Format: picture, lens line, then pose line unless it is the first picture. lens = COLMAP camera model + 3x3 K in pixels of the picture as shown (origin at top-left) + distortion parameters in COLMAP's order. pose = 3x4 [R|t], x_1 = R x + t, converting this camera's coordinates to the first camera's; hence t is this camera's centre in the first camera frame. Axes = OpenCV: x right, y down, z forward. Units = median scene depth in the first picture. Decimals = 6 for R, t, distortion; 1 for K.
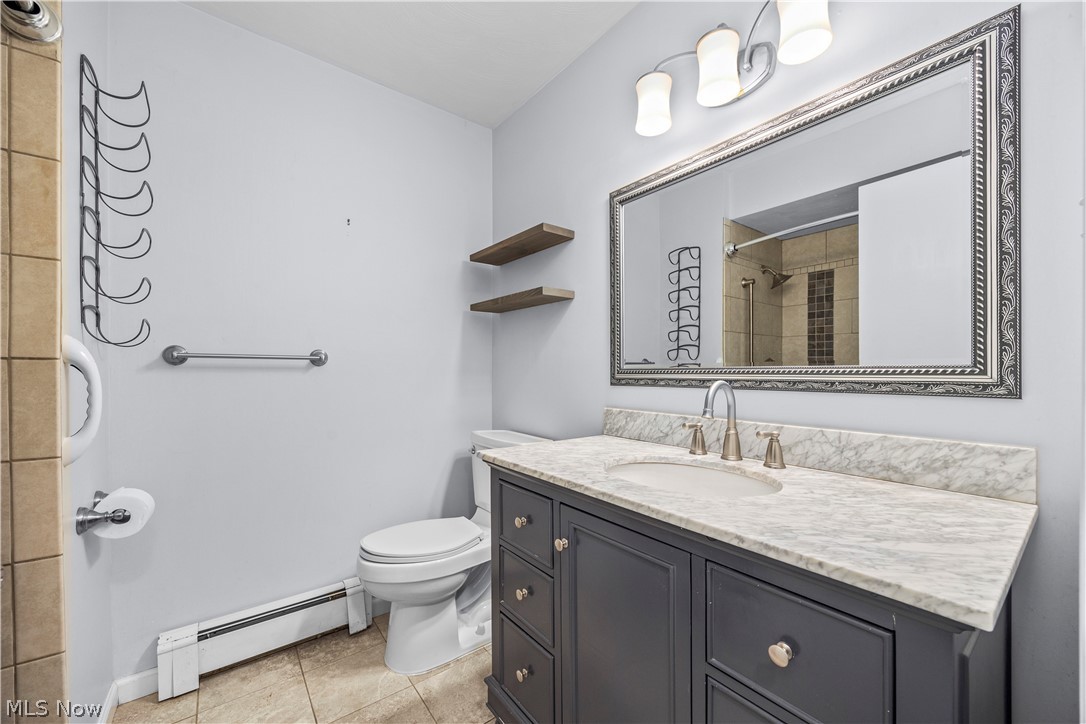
lens RADIAL K [[419.3, 0, 539.0], [0, 419.3, 369.6], [0, 0, 1]] dist [-0.001226, -0.000163]
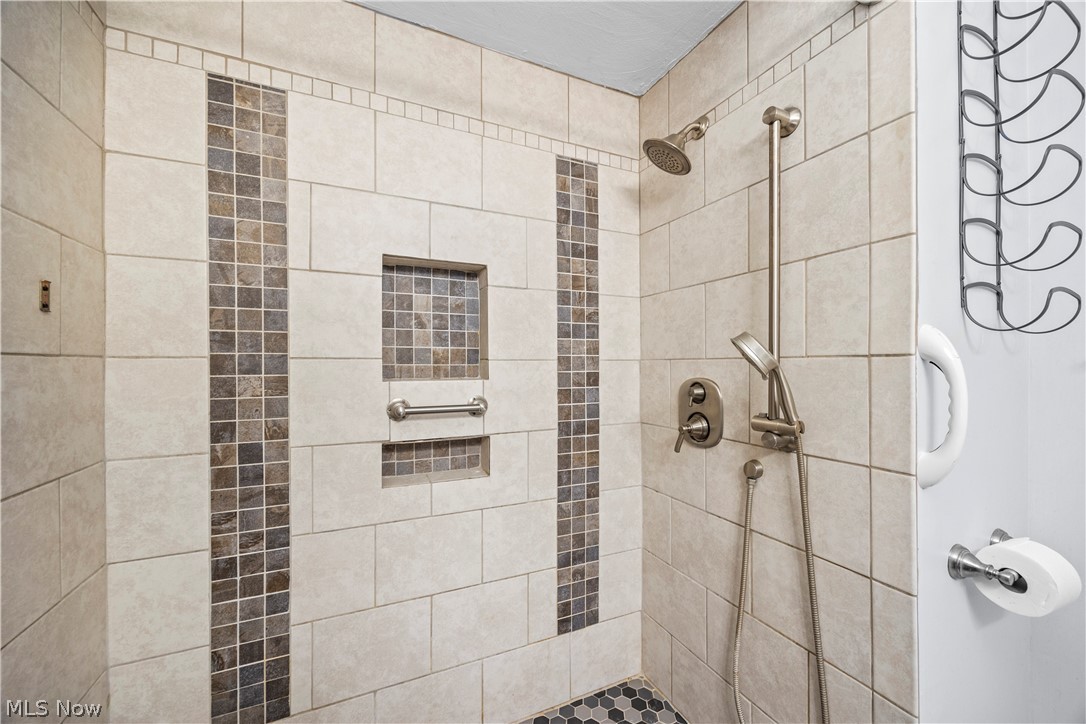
lens RADIAL K [[419.3, 0, 542.4], [0, 419.3, 366.9], [0, 0, 1]] dist [-0.001226, -0.000163]
pose [[-0.202474, 0.003271, -0.979282, -0.196440], [0.001905, 0.999994, 0.002946, -0.005829], [0.979286, -0.001269, -0.202479, 0.447139]]
